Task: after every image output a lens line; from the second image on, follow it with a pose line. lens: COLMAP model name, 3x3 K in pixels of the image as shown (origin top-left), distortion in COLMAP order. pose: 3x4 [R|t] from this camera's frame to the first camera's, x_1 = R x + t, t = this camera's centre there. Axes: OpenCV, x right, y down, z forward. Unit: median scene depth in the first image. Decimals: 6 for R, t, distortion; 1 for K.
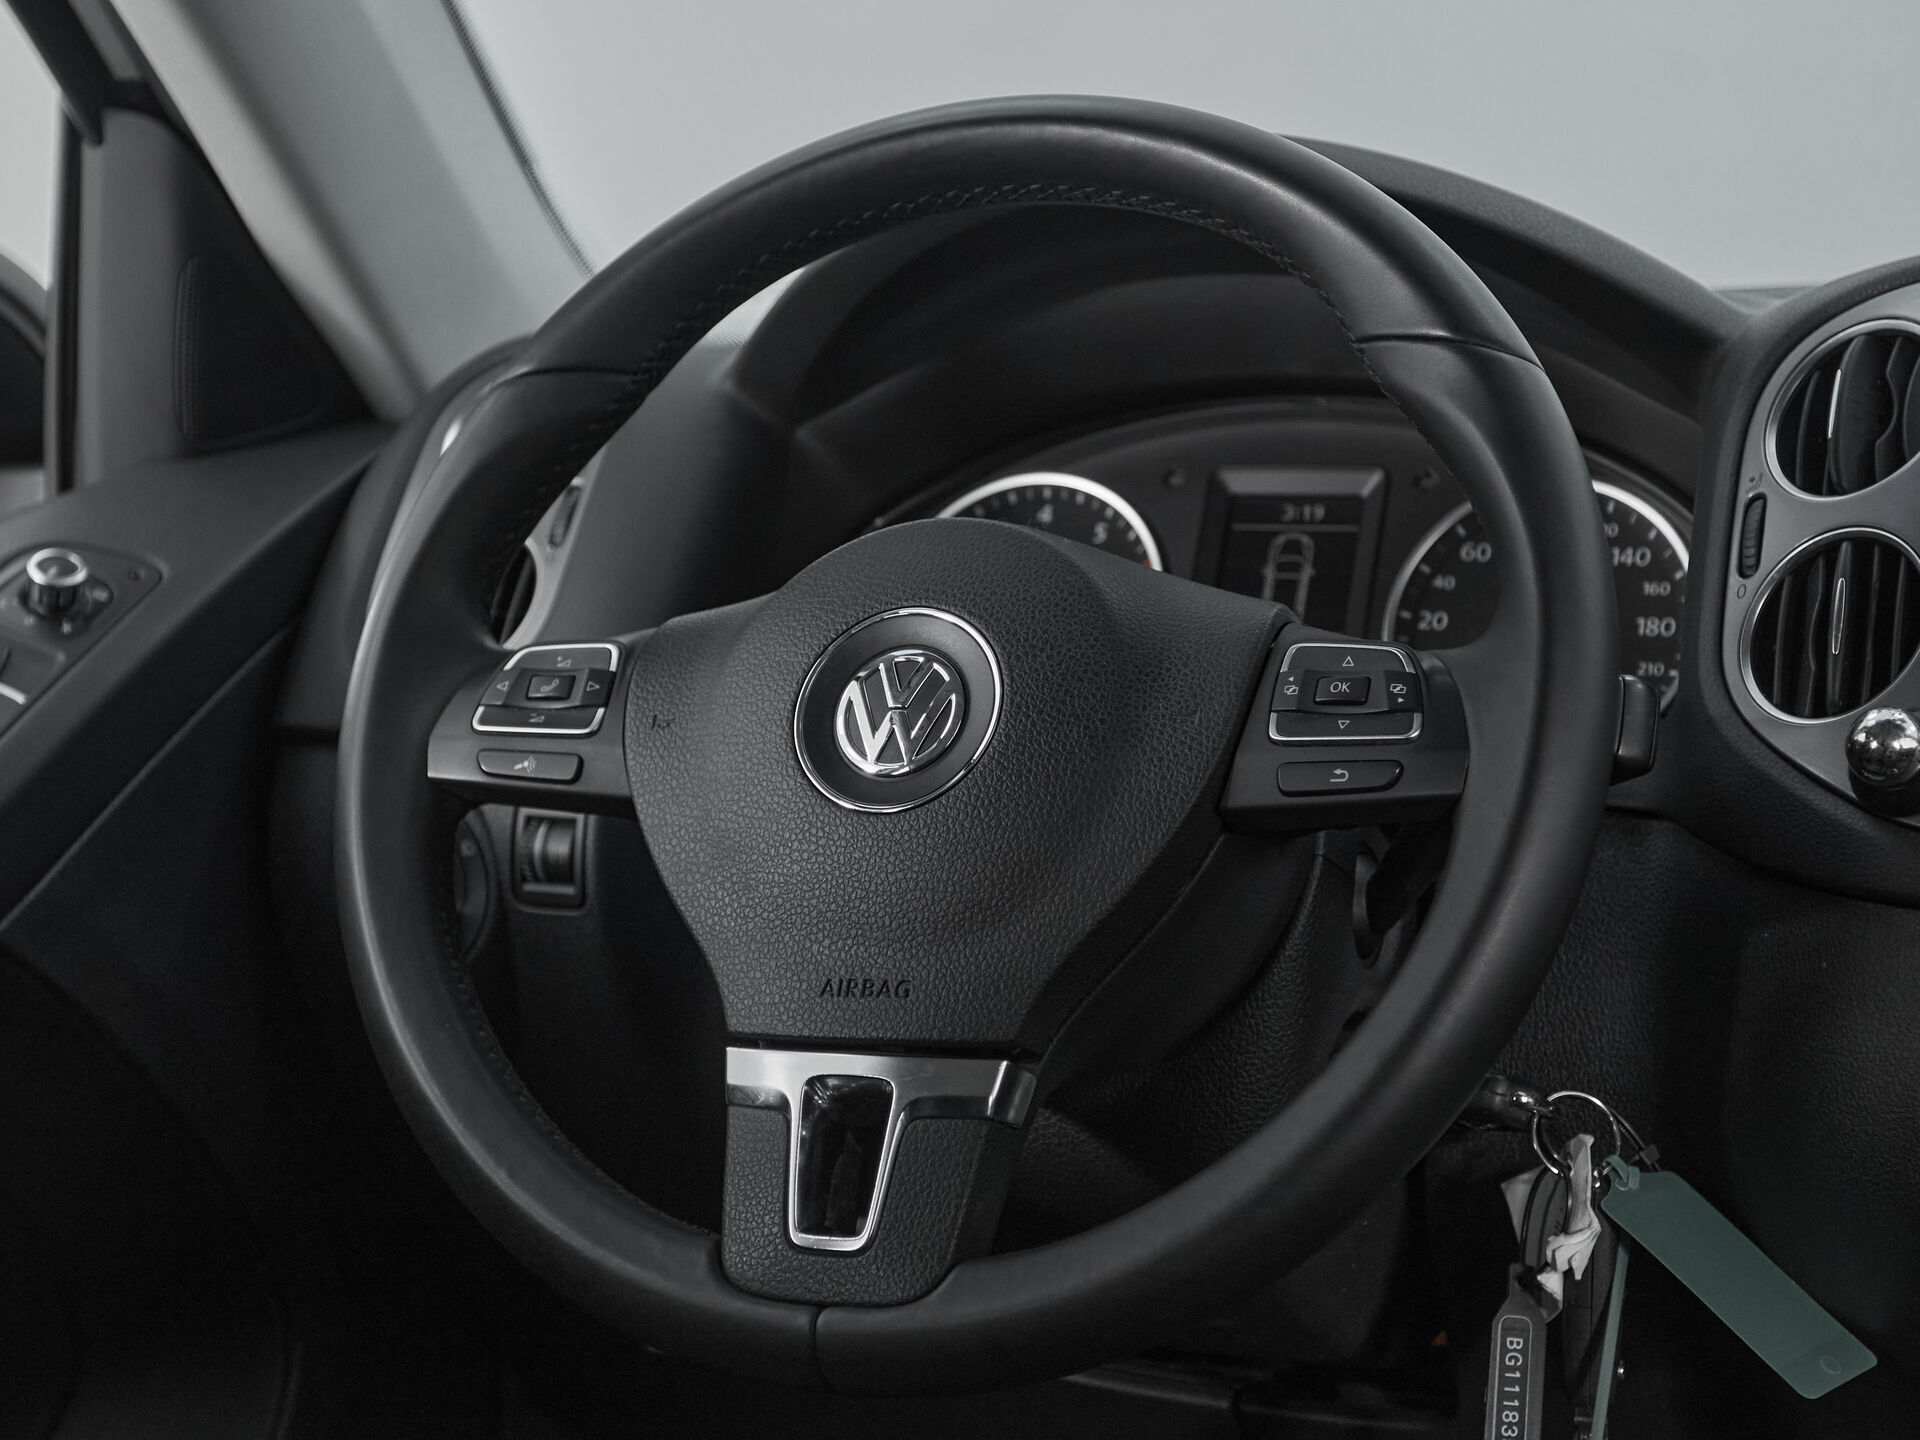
lens RADIAL K [[3482.0, 0, 960.0], [0, 3482.0, 720.0], [0, 0, 1]] dist [0.014589, -0.002891]
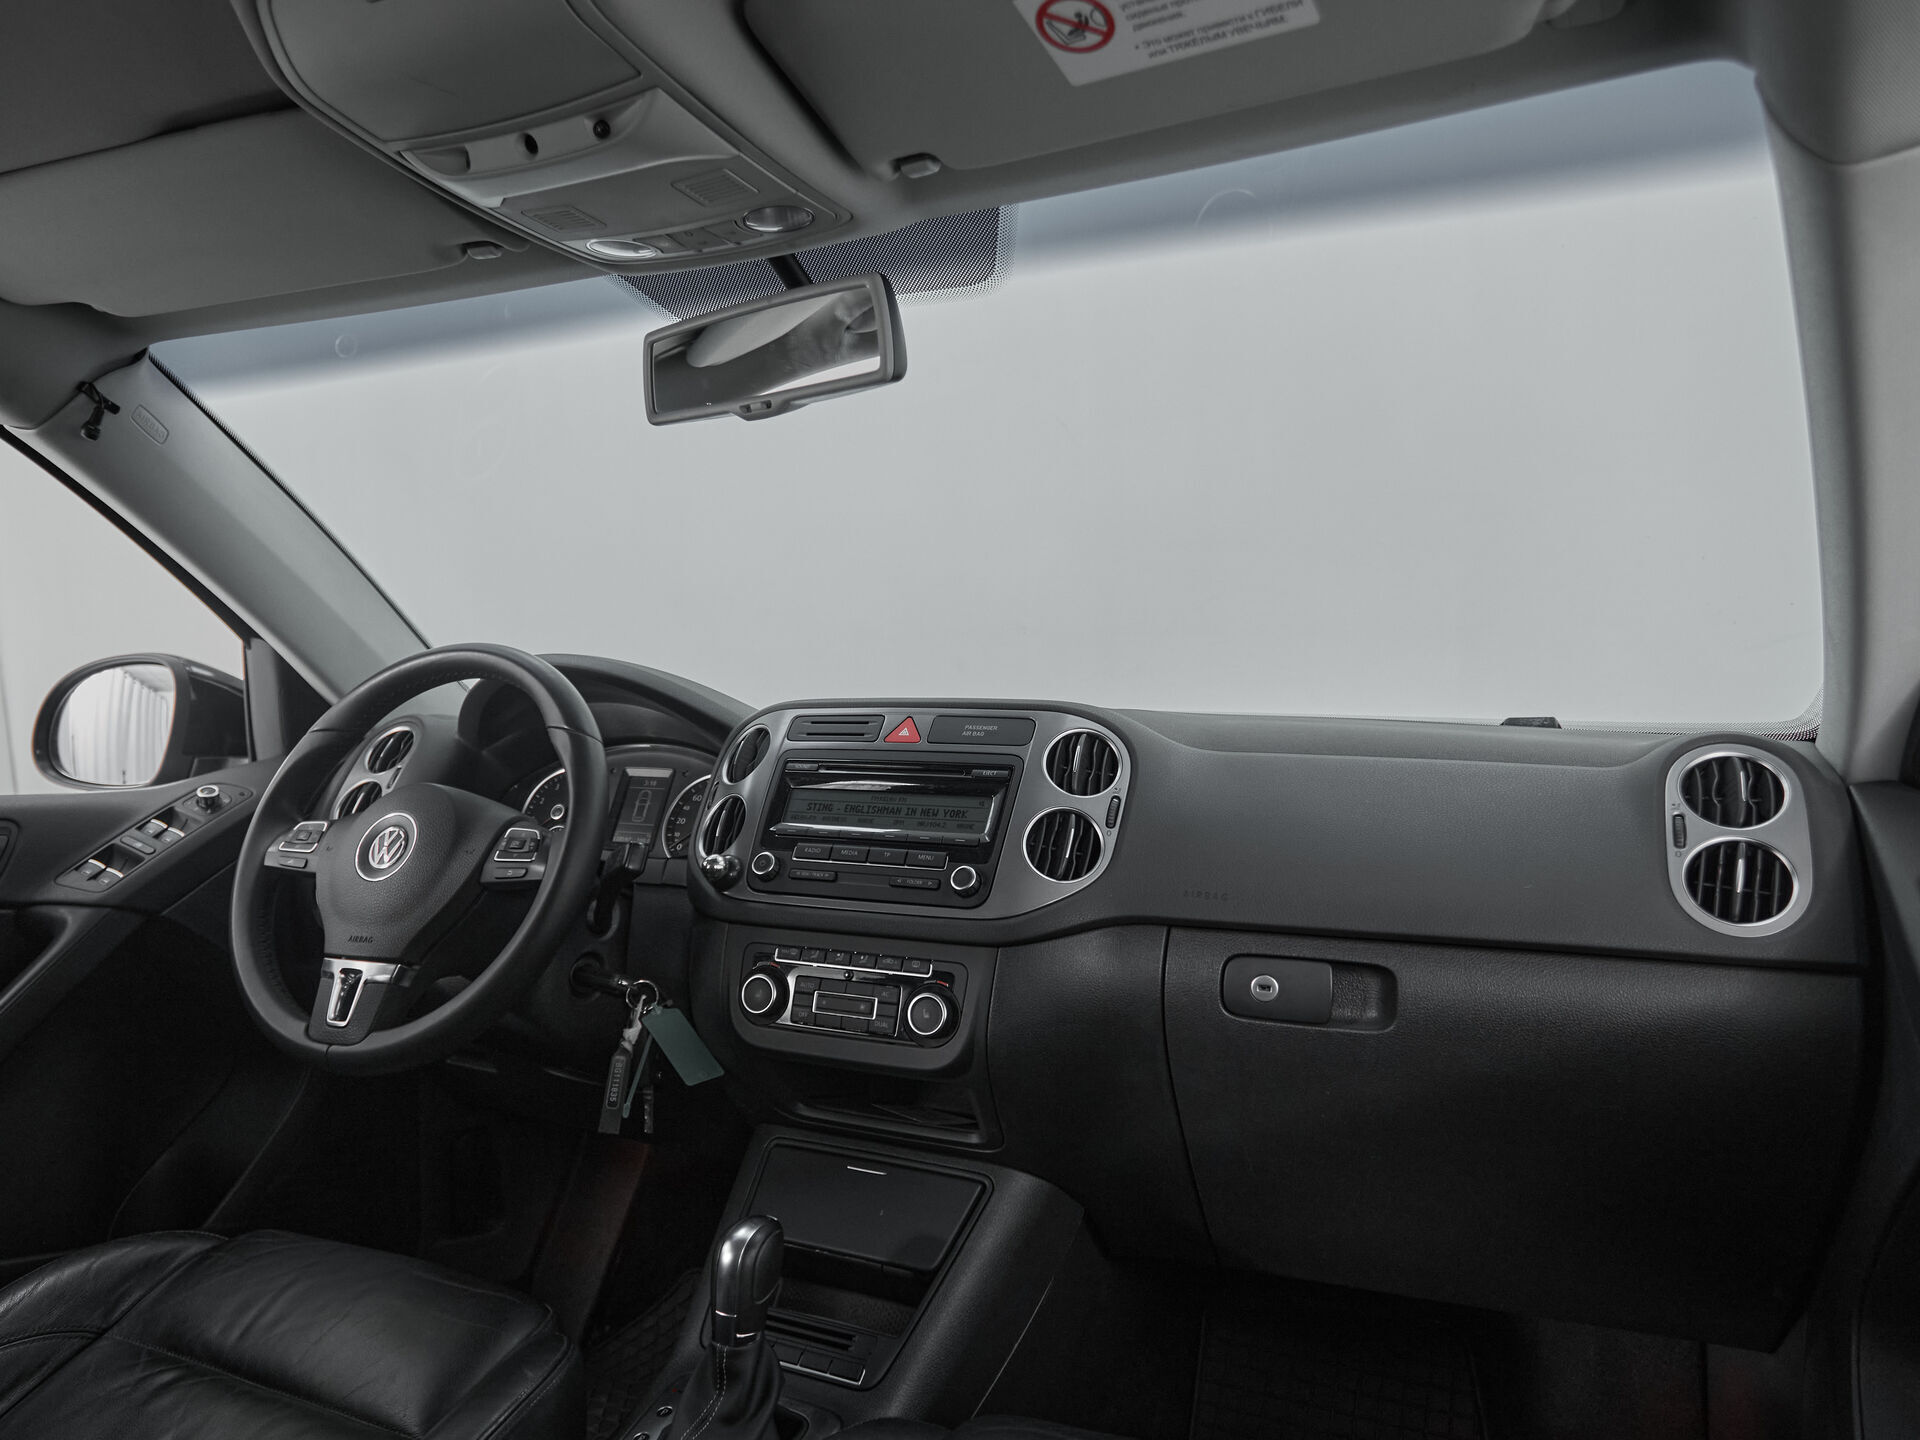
lens RADIAL K [[1244.2, 0, 942.7], [0, 1244.2, 819.4], [0, 0, 1]] dist [-0.004861, -0.000393]
pose [[0.999632, 0.026623, -0.005279, 0.445448], [-0.026746, 0.999336, -0.024729, -0.011892], [0.004617, 0.024861, 0.999680, -0.064583]]
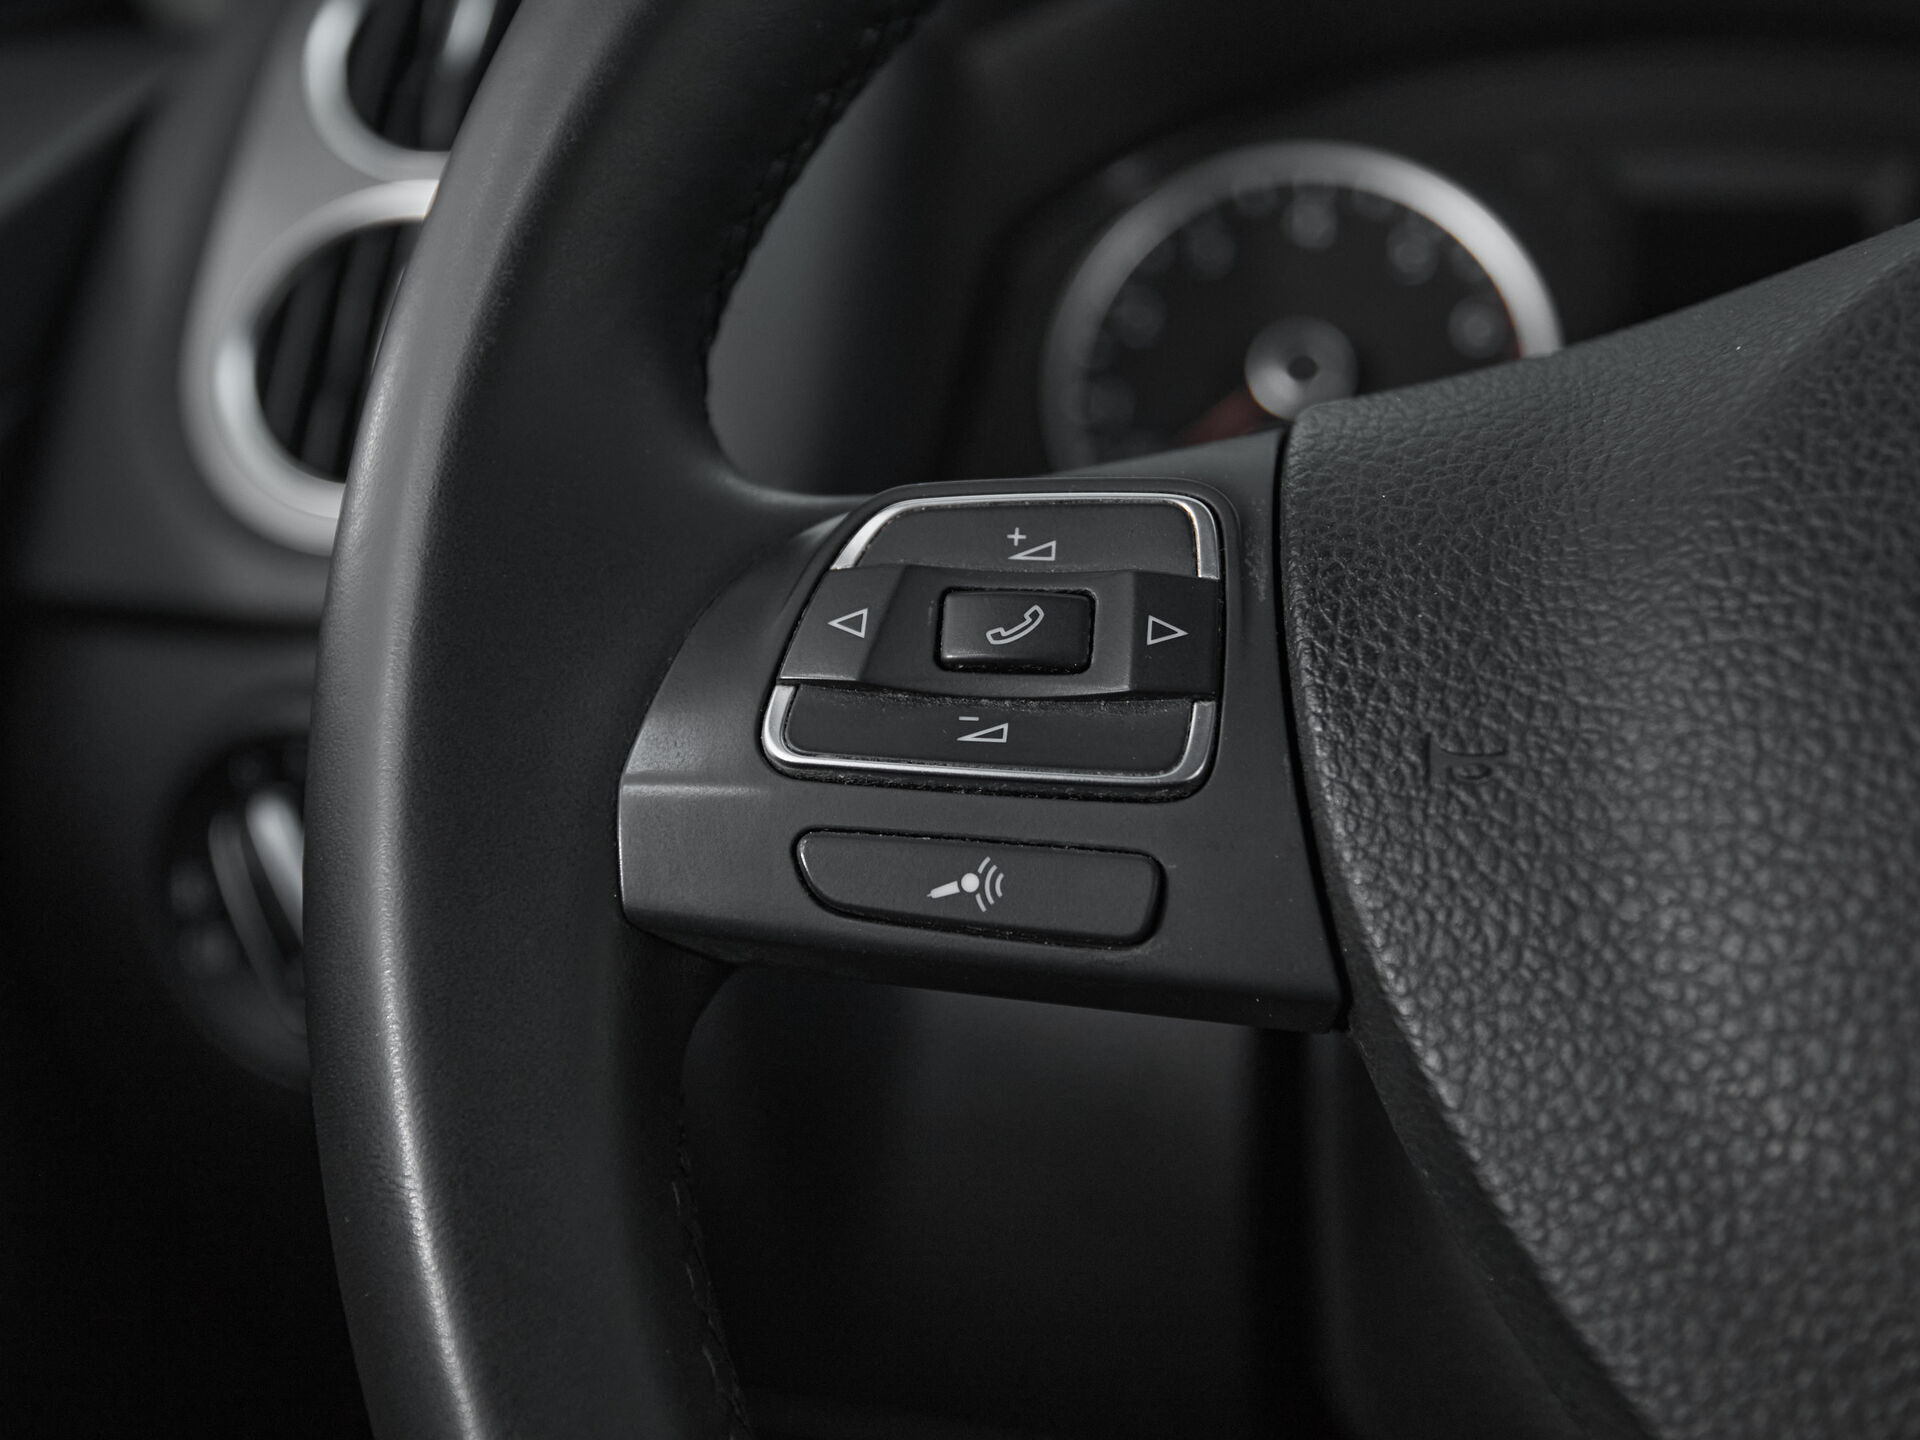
lens RADIAL K [[2129.0, 0, 960.5], [0, 2129.0, 771.5], [0, 0, 1]] dist [-0.009436, 0.000010]
pose [[0.967072, -0.034057, 0.252215, -0.177827], [-0.006826, 0.987178, 0.159475, -0.028876], [-0.254412, -0.155946, 0.954440, 0.829556]]
